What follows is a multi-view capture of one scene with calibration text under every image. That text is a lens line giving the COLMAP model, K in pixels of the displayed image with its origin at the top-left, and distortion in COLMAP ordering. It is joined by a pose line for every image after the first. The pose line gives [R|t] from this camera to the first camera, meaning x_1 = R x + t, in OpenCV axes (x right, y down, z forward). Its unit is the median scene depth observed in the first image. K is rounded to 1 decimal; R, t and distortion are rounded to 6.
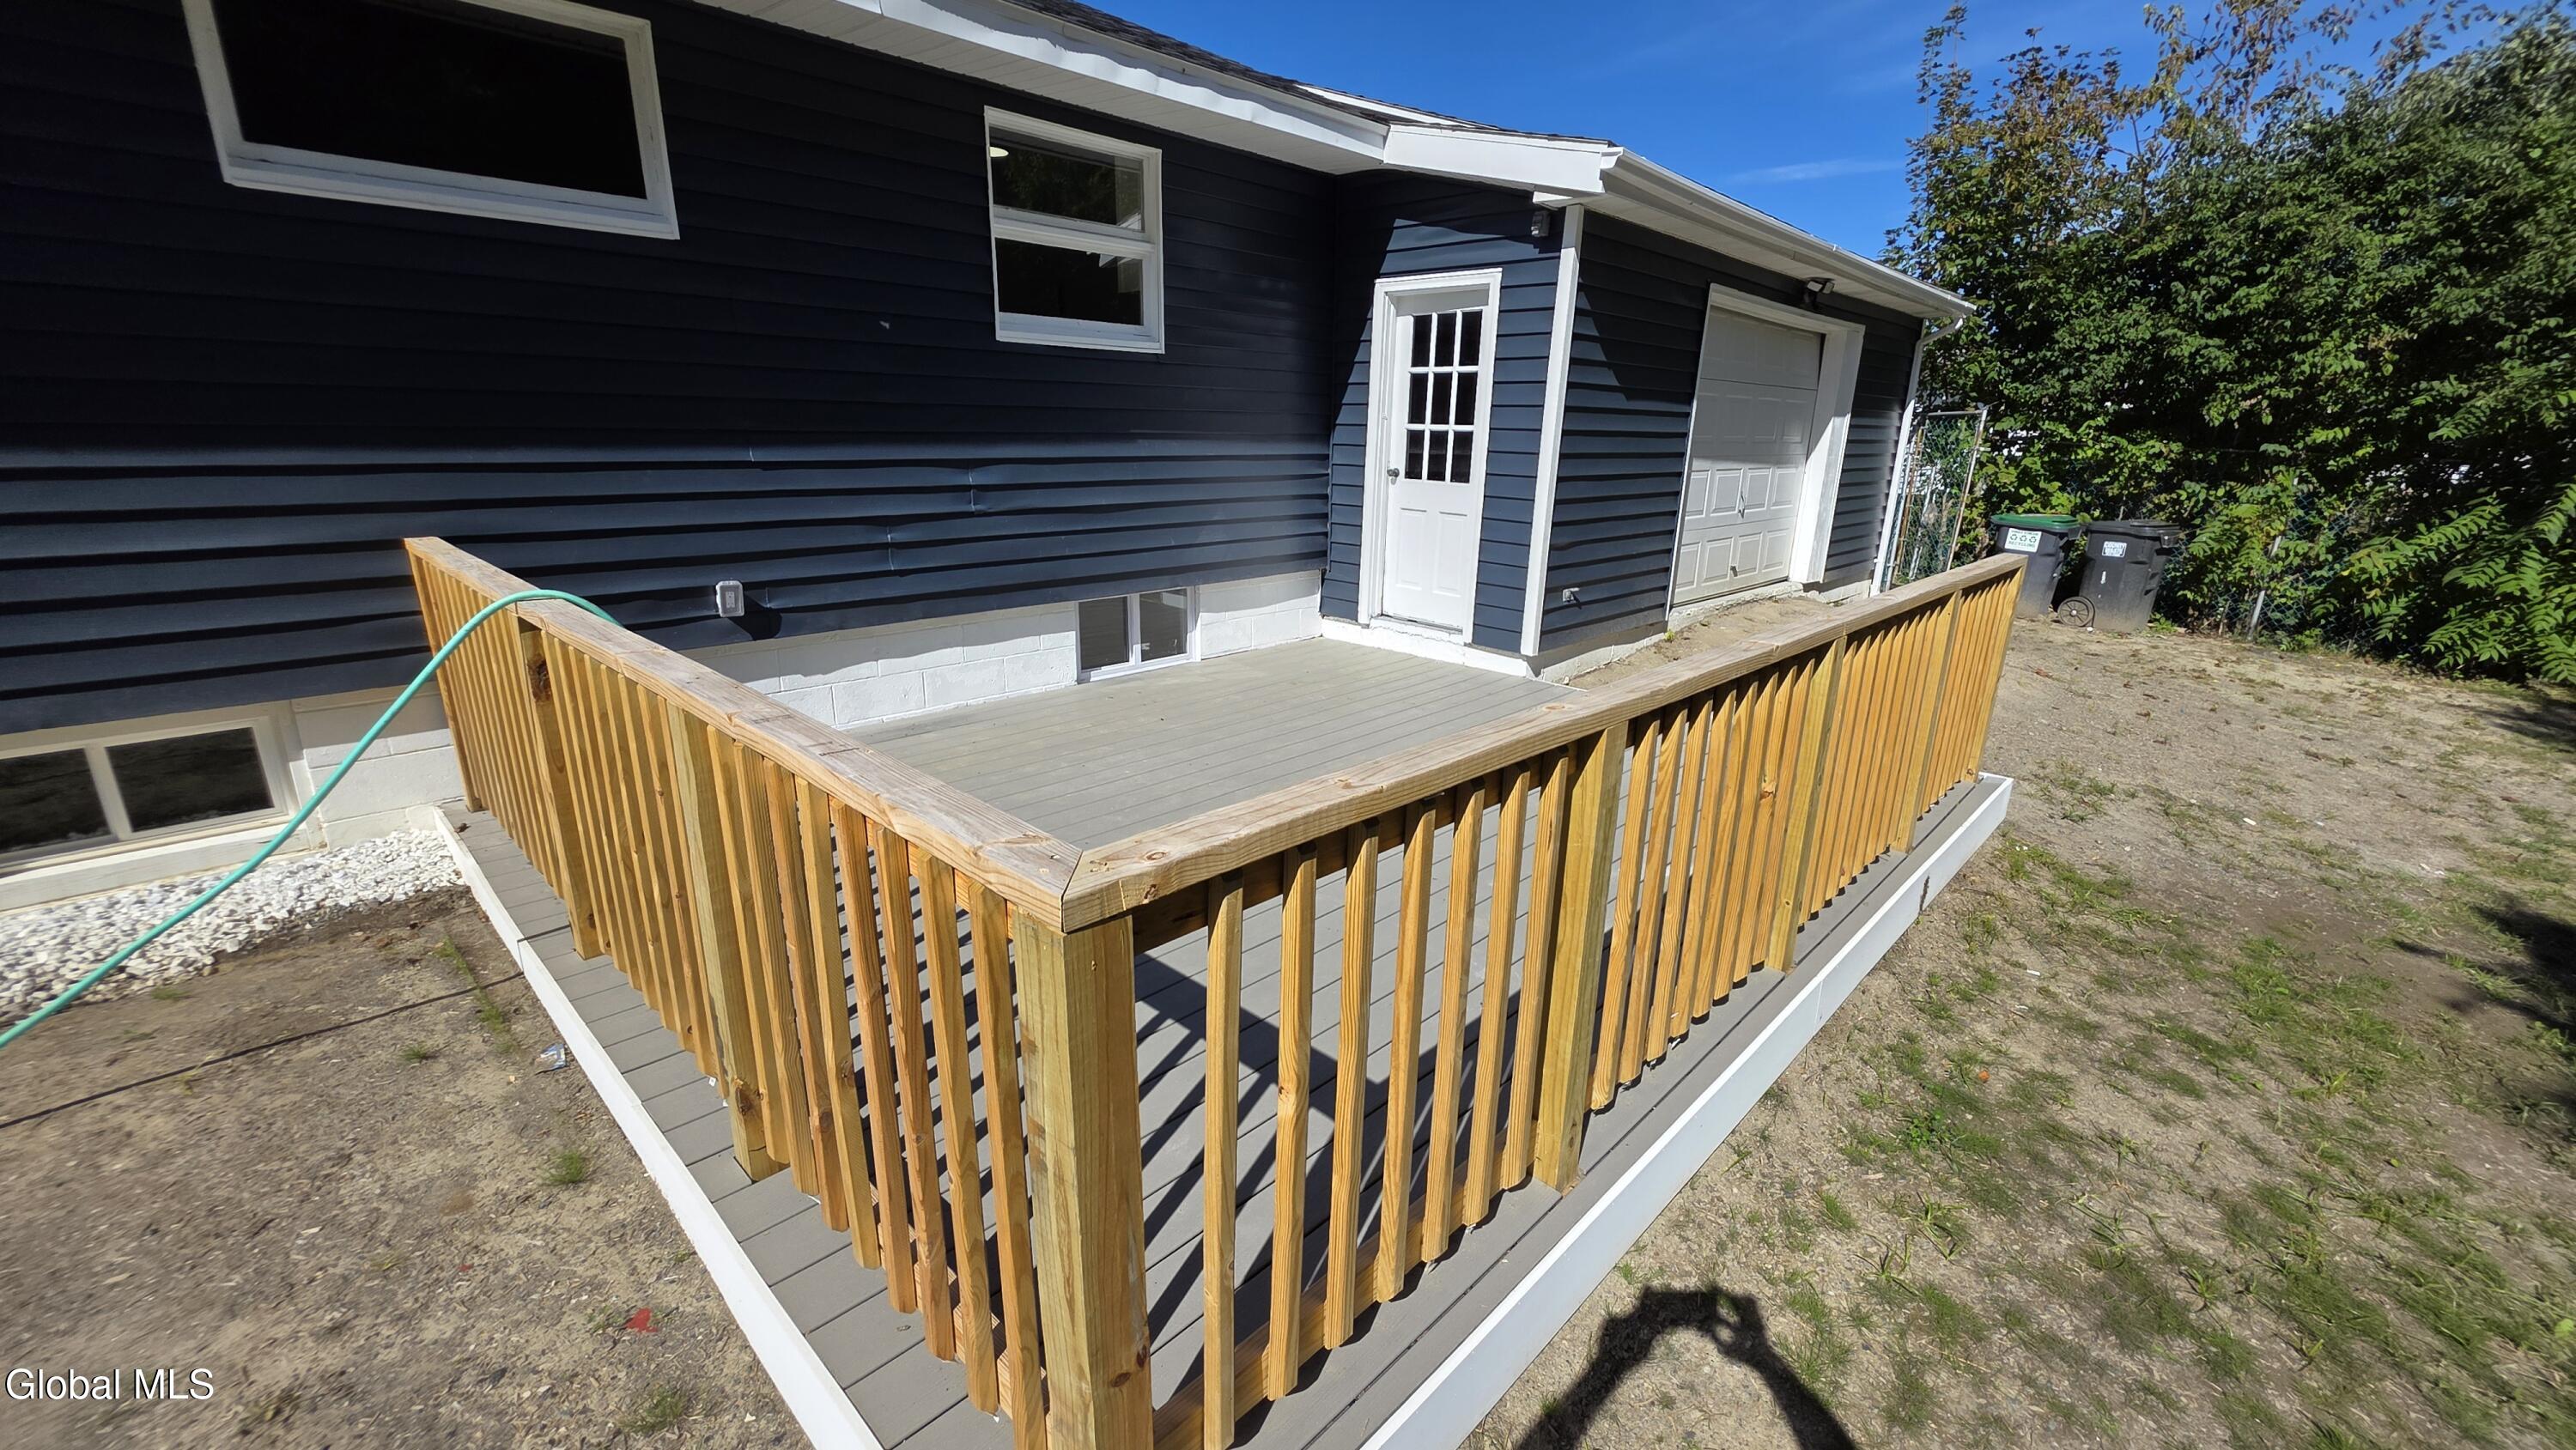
lens RADIAL K [[1036.0, 0, 1290.1], [0, 1036.0, 733.4], [0, 0, 1]] dist [-0.002233, -0.000323]
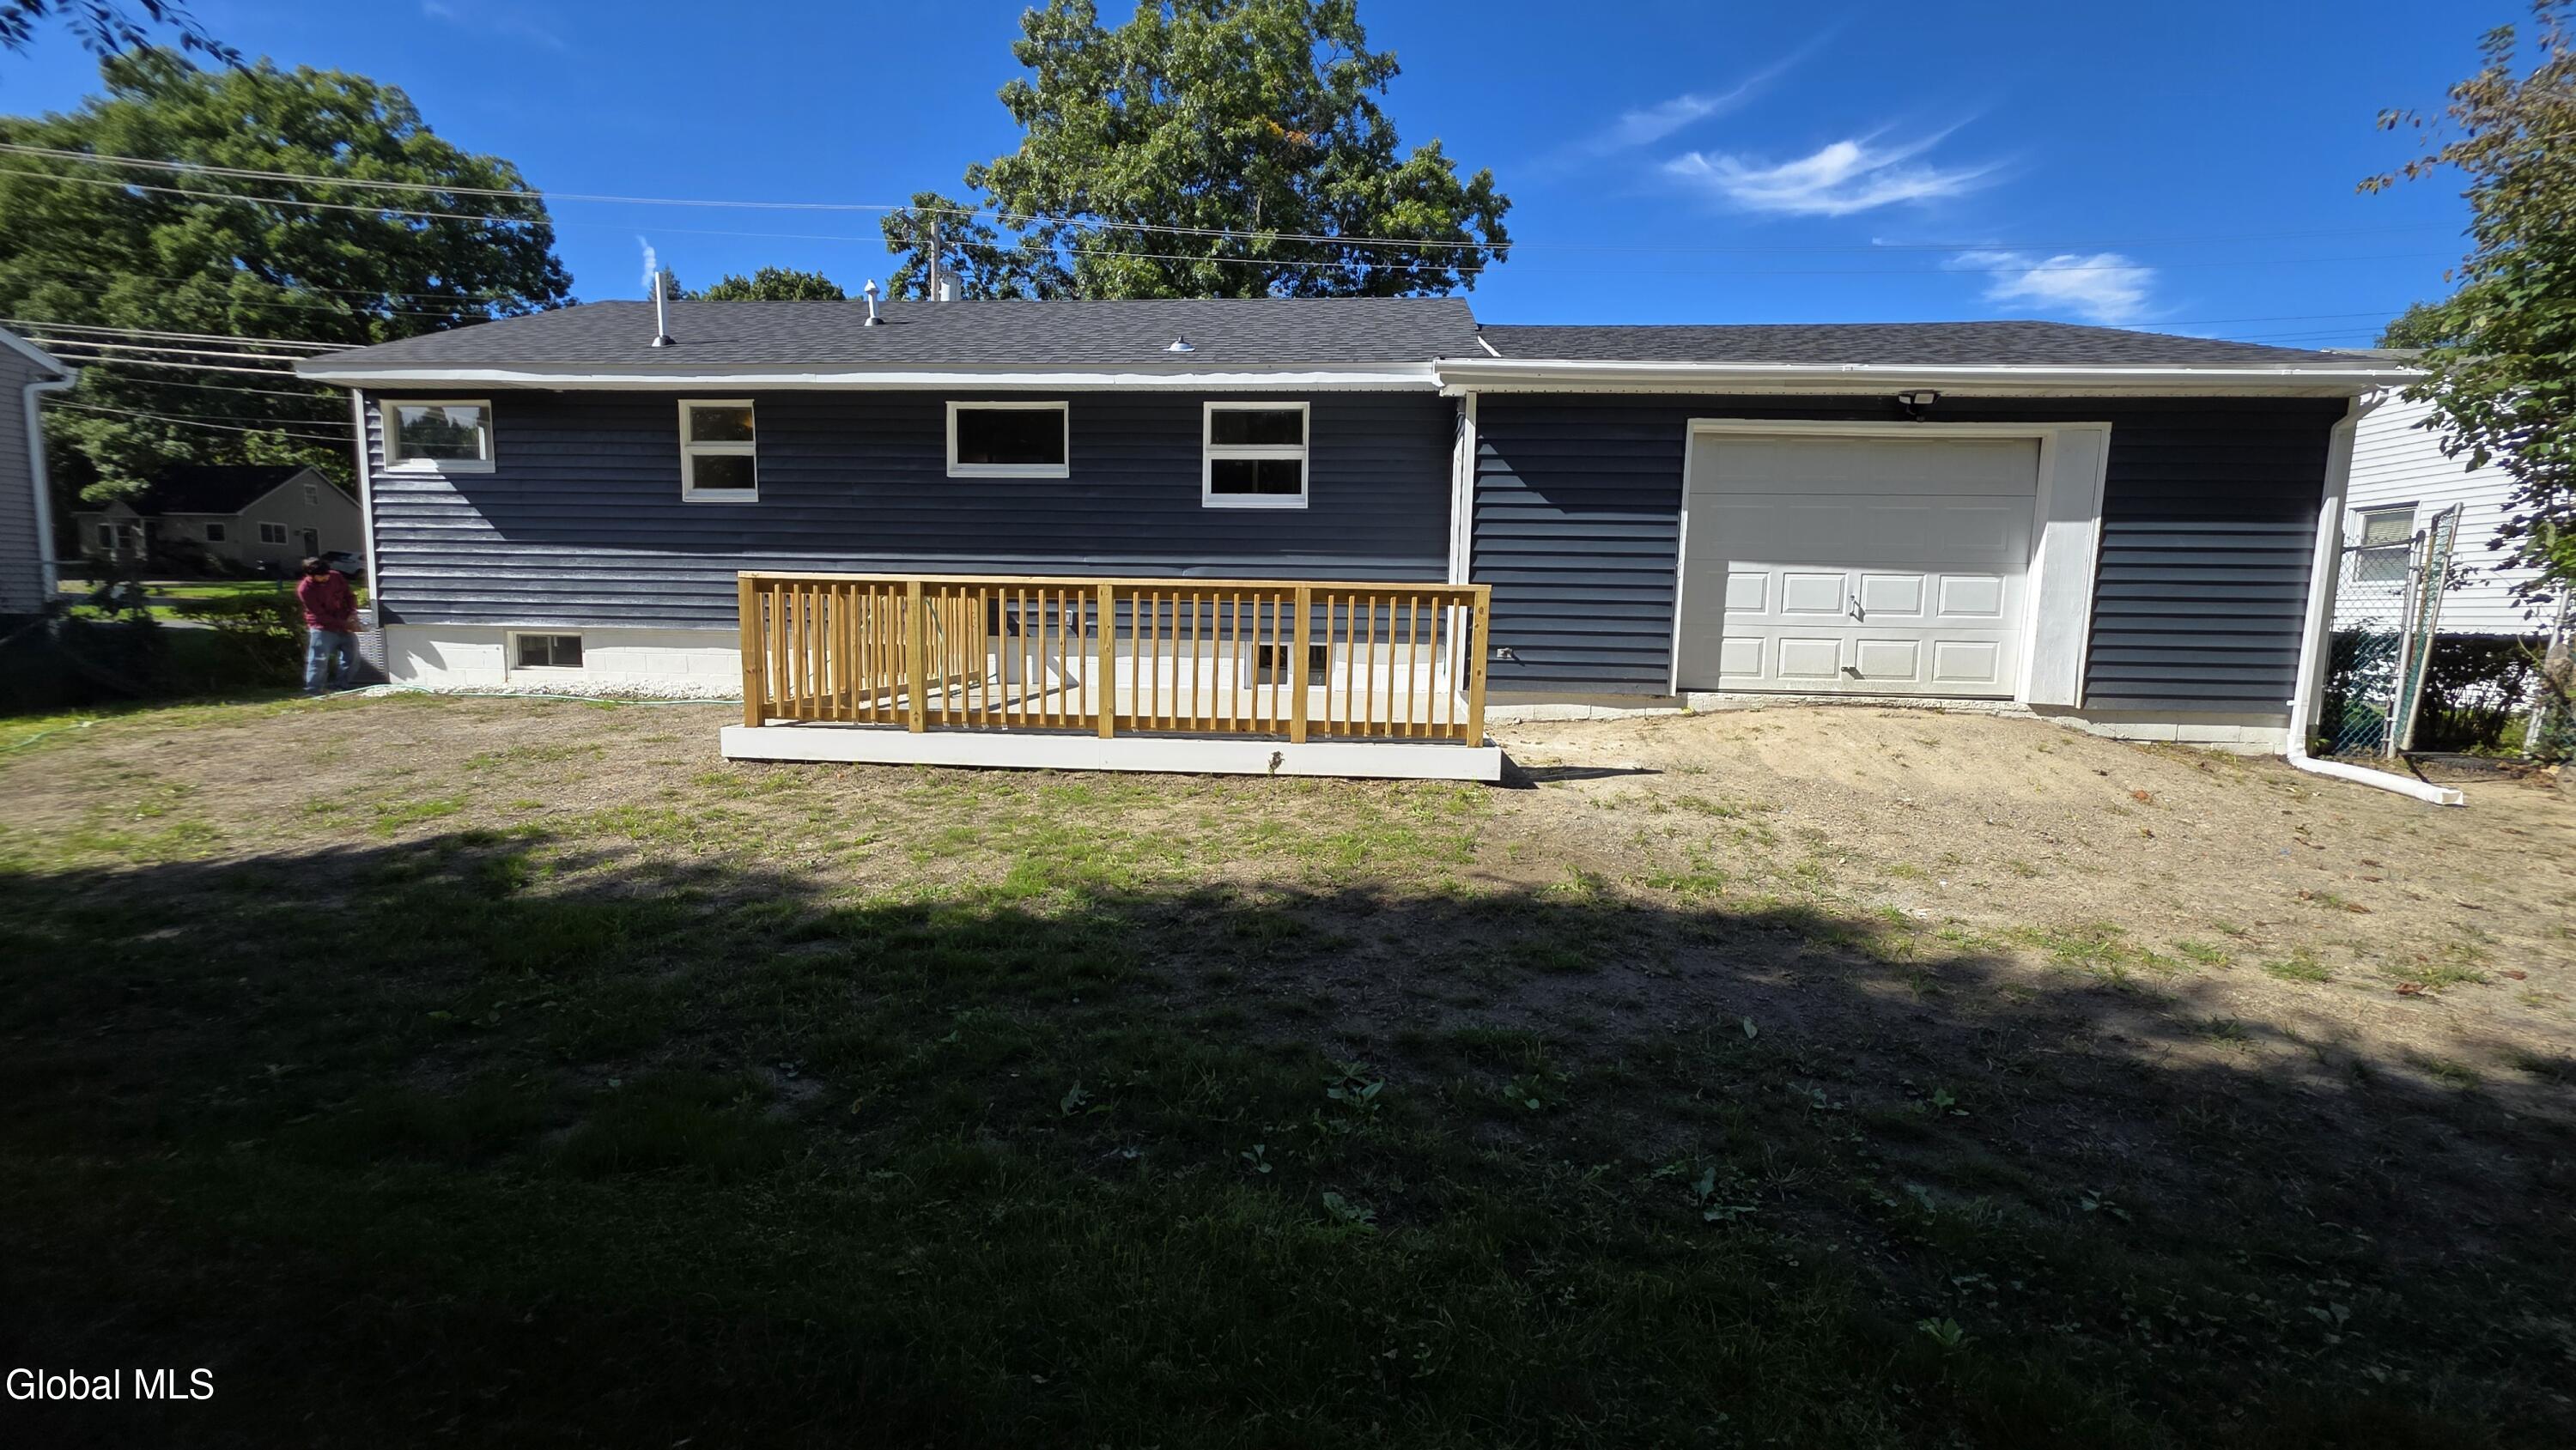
lens RADIAL K [[1036.0, 0, 1291.2], [0, 1036.0, 721.9], [0, 0, 1]] dist [-0.002233, -0.000323]
pose [[0.632324, 0.076168, -0.770950, 1.263810], [-0.225613, 0.970125, -0.089199, 0.150773], [0.741124, 0.230339, 0.630618, -0.046415]]
